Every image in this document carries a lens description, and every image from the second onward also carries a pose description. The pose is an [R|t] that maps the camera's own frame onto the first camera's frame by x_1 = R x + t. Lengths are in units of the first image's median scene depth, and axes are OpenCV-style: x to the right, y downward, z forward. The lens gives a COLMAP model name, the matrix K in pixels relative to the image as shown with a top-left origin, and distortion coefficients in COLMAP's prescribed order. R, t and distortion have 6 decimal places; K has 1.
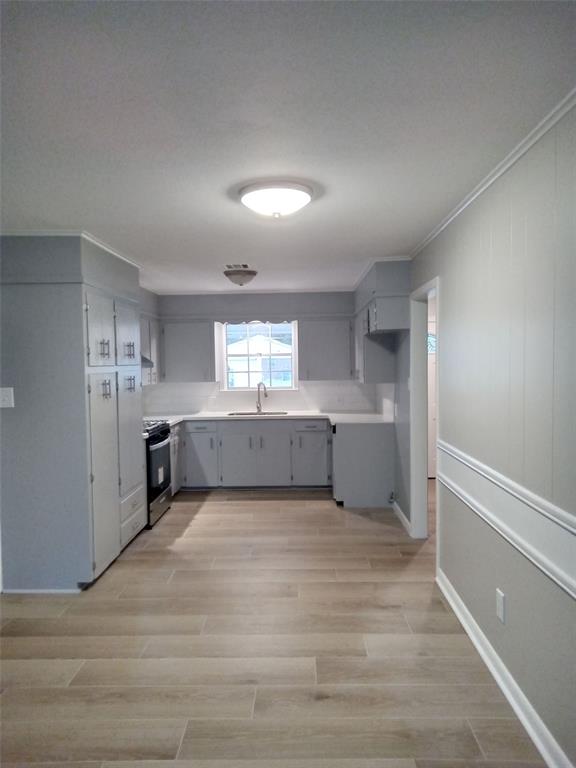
lens RADIAL K [[520.4, 0, 287.7], [0, 520.4, 384.5], [0, 0, 1]] dist [0.007085, -0.002377]
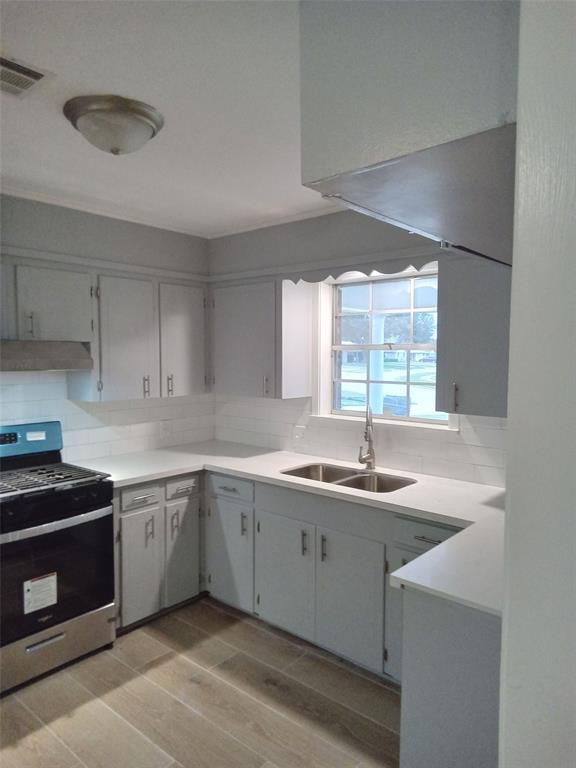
lens RADIAL K [[520.4, 0, 286.3], [0, 520.4, 383.3], [0, 0, 1]] dist [0.007085, -0.002377]
pose [[0.775166, 0.052277, -0.629591, 0.189006], [-0.045713, 0.998600, 0.026634, -0.035642], [0.630102, 0.008135, 0.776470, 0.635294]]
